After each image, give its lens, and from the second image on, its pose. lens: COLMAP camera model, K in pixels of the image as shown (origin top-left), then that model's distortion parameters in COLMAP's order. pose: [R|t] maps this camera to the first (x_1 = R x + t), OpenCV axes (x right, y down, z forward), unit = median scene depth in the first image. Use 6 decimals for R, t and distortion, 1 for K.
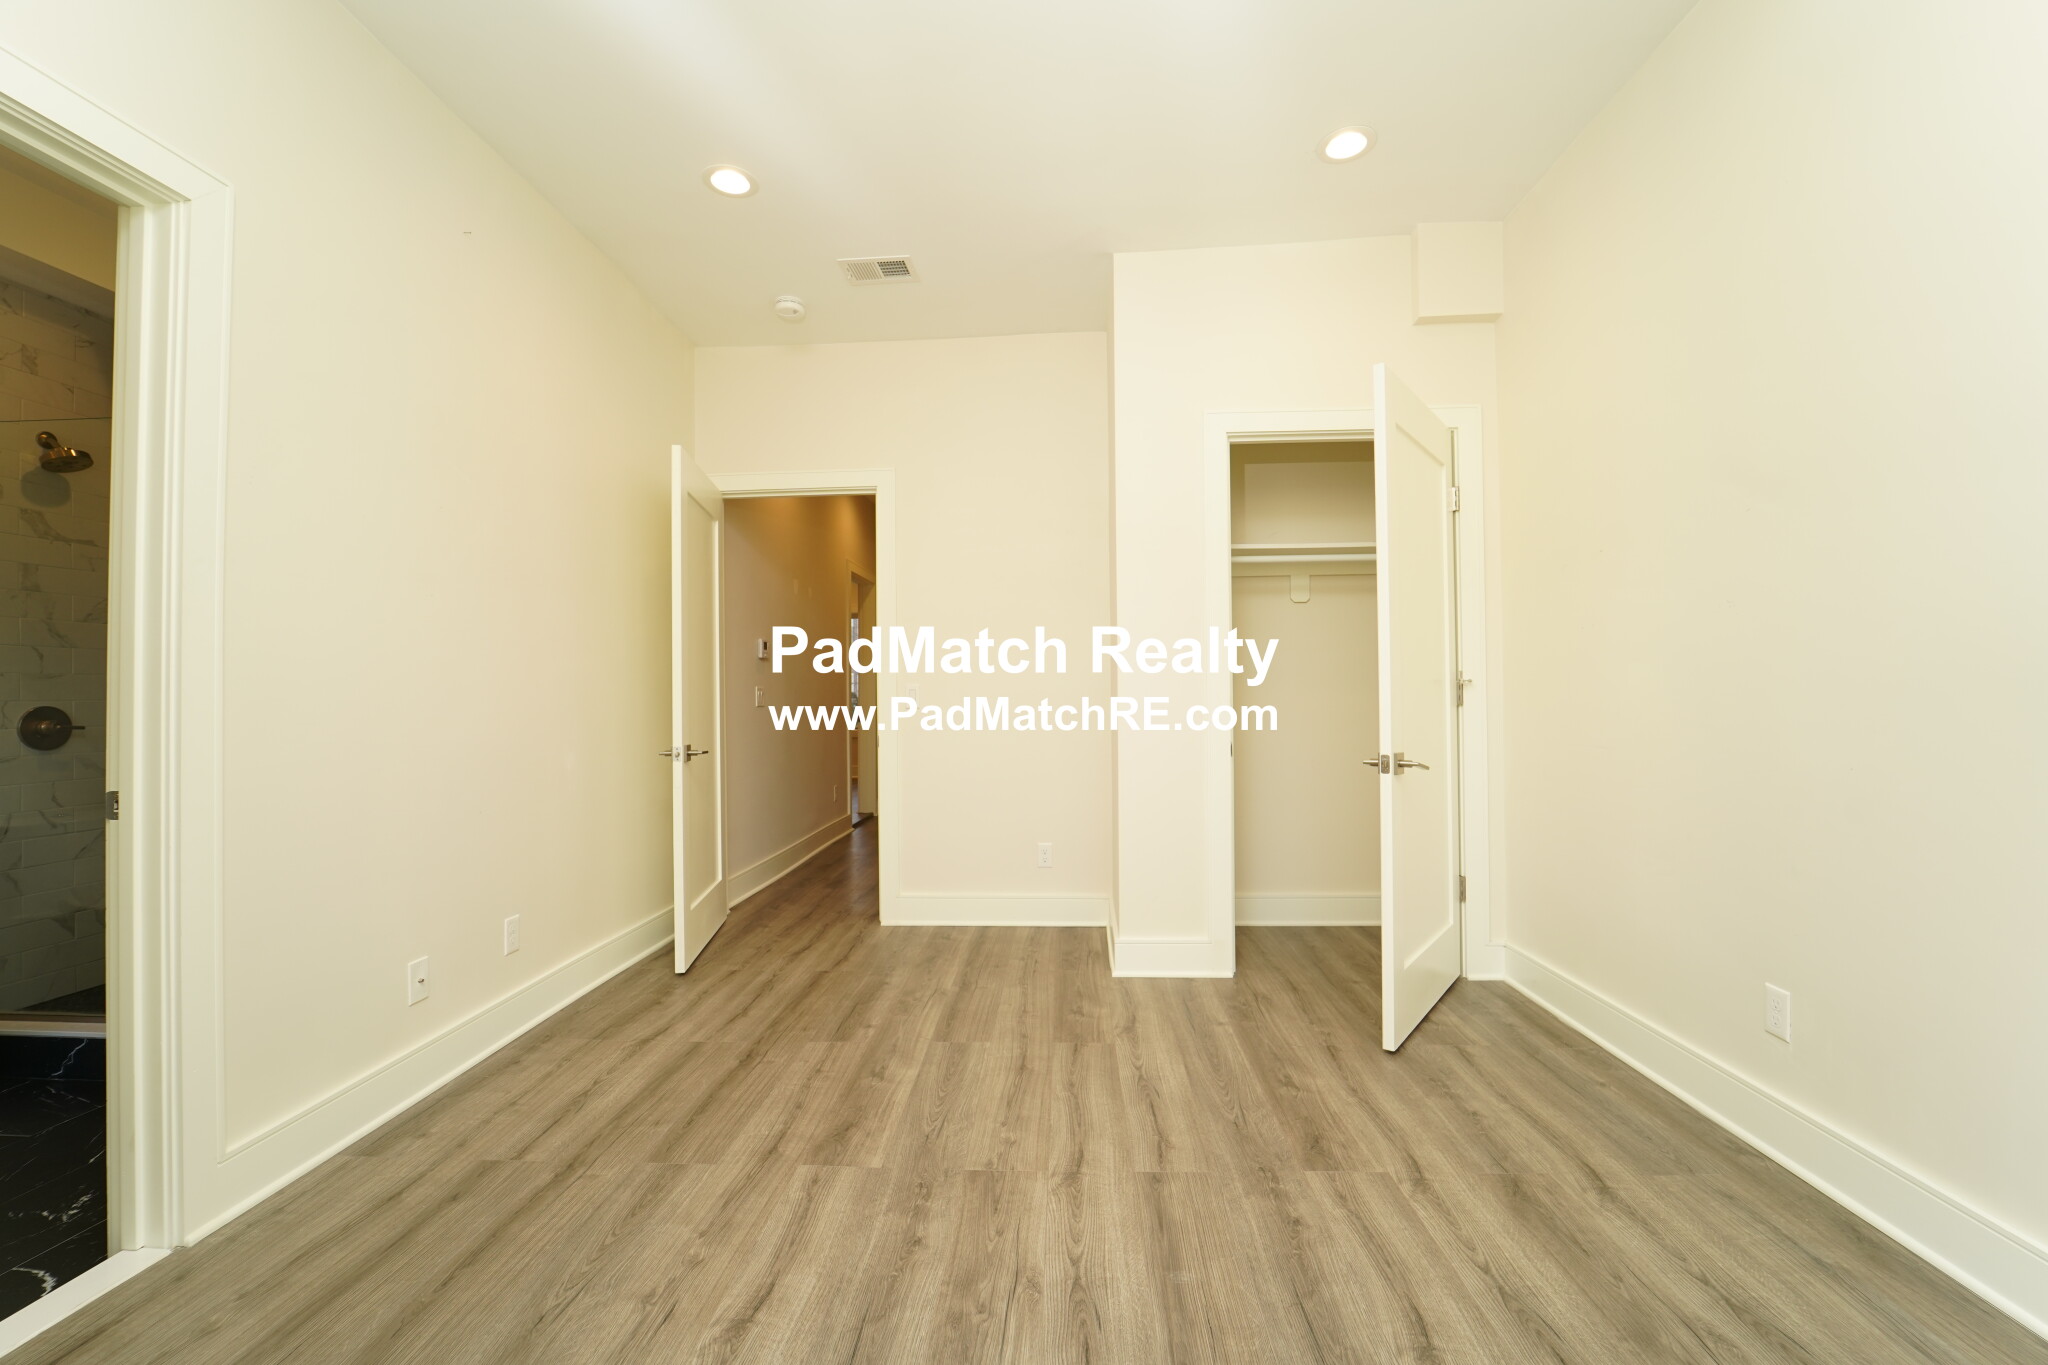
lens RADIAL K [[833.4, 0, 1034.5], [0, 833.4, 680.7], [0, 0, 1]] dist [-0.028303, 0.000089]
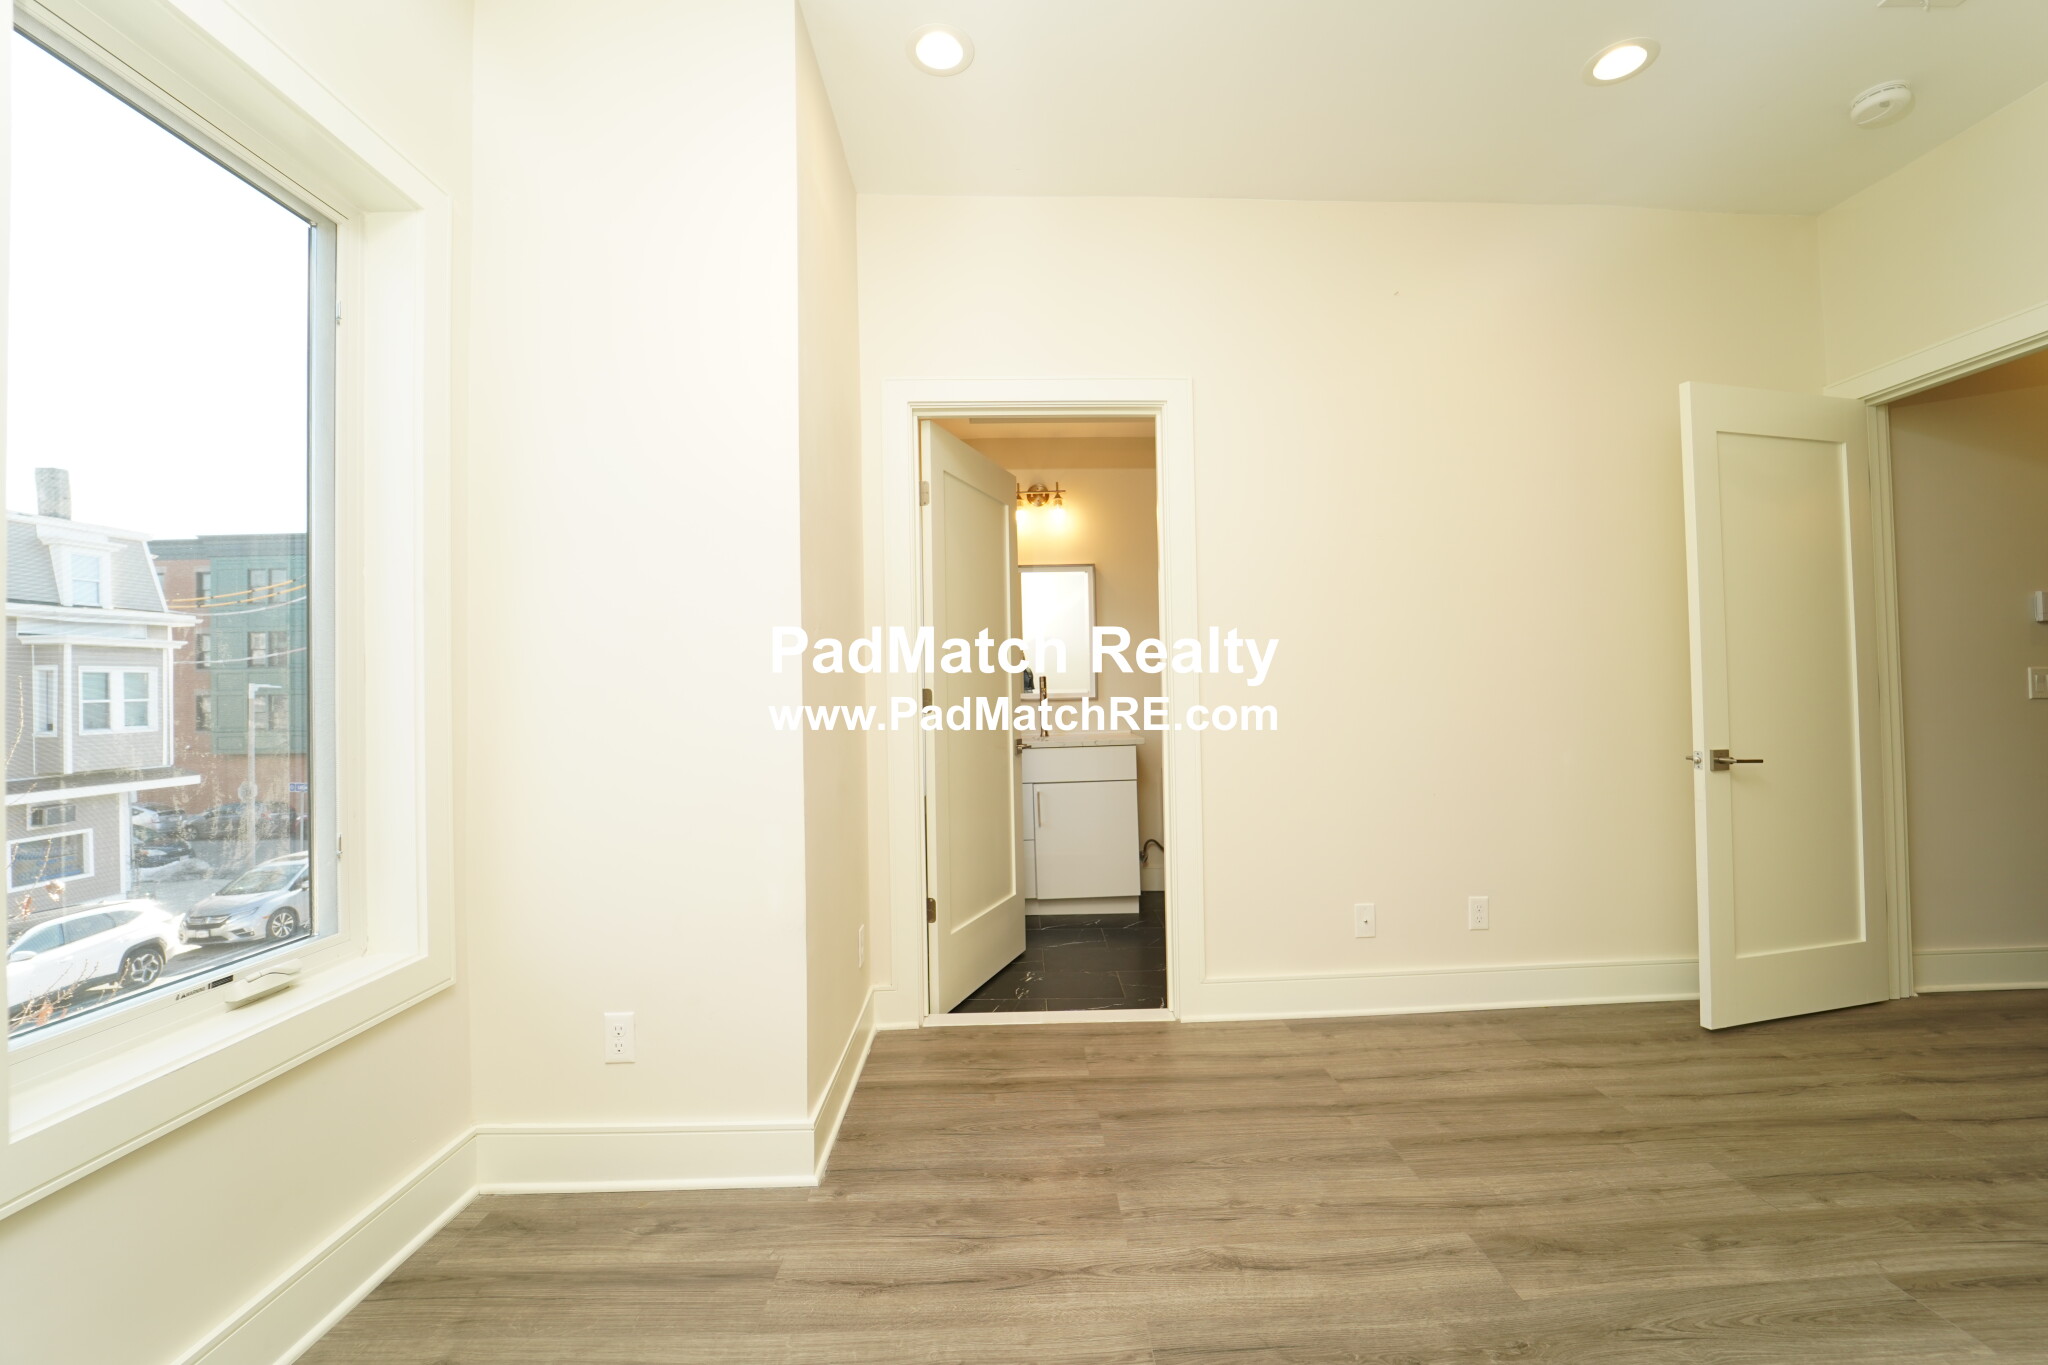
lens RADIAL K [[842.2, 0, 1046.3], [0, 842.2, 707.7], [0, 0, 1]] dist [-0.048311, 0.006691]
pose [[0.072432, 0.032523, -0.996843, 0.447089], [0.027914, 0.999011, 0.034622, -0.014717], [0.996983, -0.030334, 0.071453, 0.419258]]
